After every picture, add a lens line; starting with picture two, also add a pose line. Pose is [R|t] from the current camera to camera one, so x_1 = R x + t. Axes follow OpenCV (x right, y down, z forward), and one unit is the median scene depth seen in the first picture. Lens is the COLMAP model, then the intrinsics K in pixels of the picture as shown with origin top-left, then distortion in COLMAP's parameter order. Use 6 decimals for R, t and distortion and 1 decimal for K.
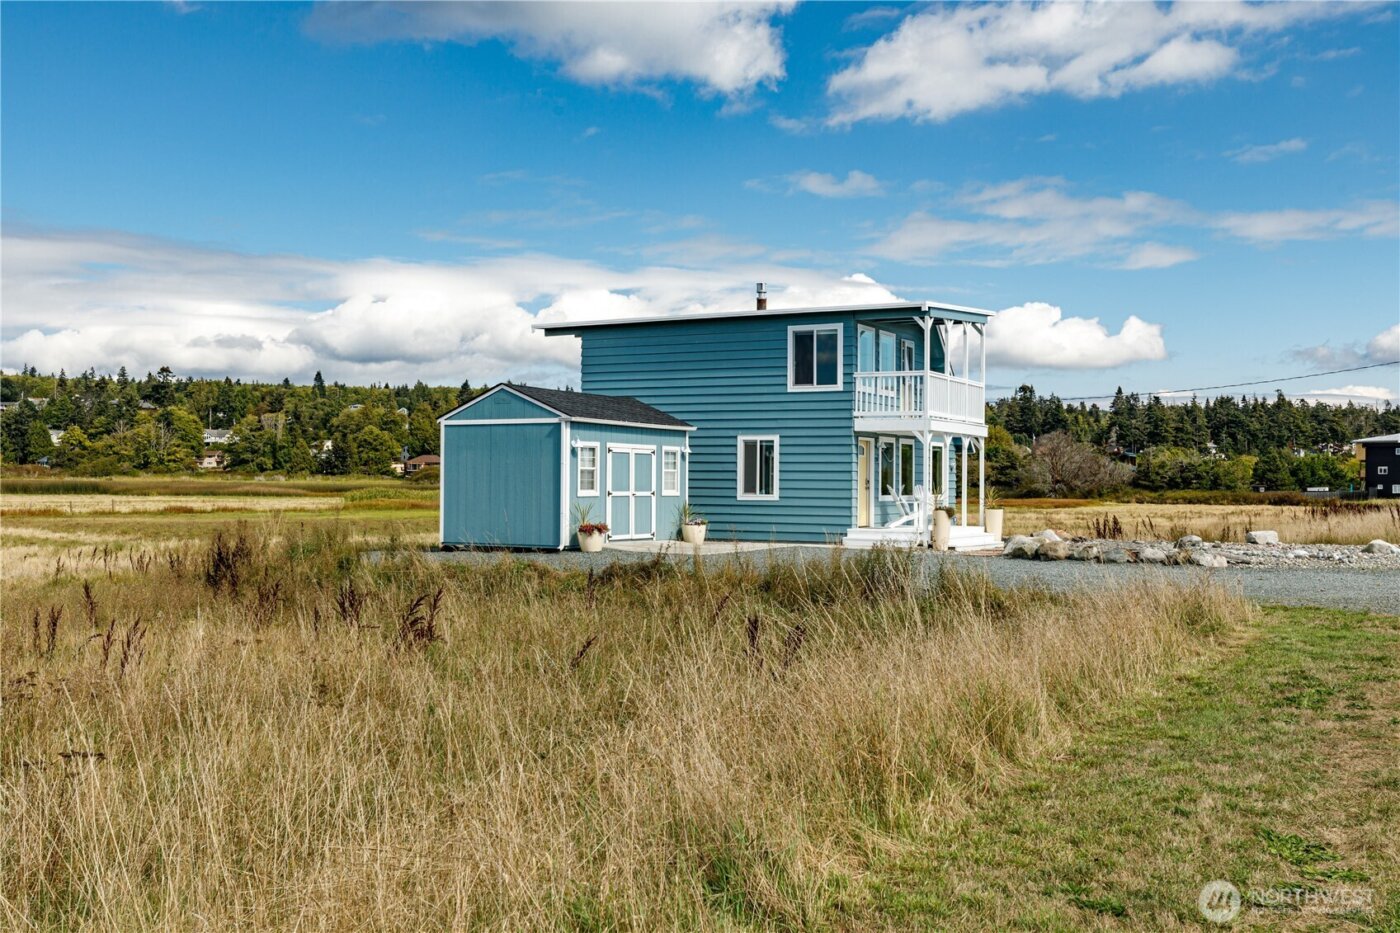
lens RADIAL K [[1379.2, 0, 705.1], [0, 1379.2, 470.2], [0, 0, 1]] dist [0.007233, 0.000000]
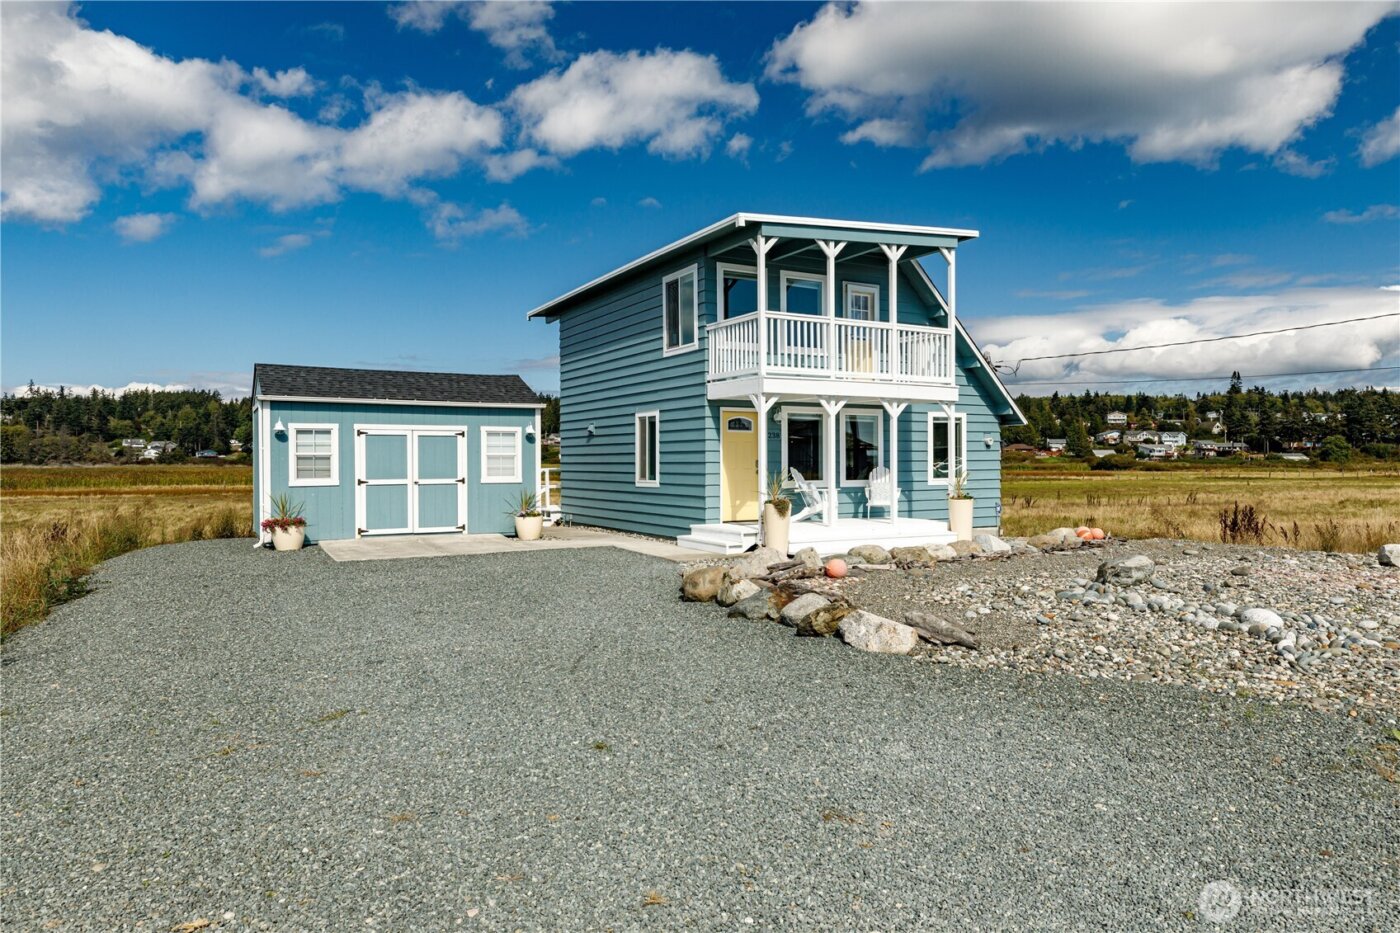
lens RADIAL K [[883.2, 0, 706.7], [0, 883.2, 465.3], [0, 0, 1]] dist [-0.001909, -0.004537]
pose [[0.843582, -0.010398, -0.536900, 0.384092], [0.016323, 0.999847, 0.006284, 0.005812], [0.536753, -0.014065, 0.843622, 0.589262]]
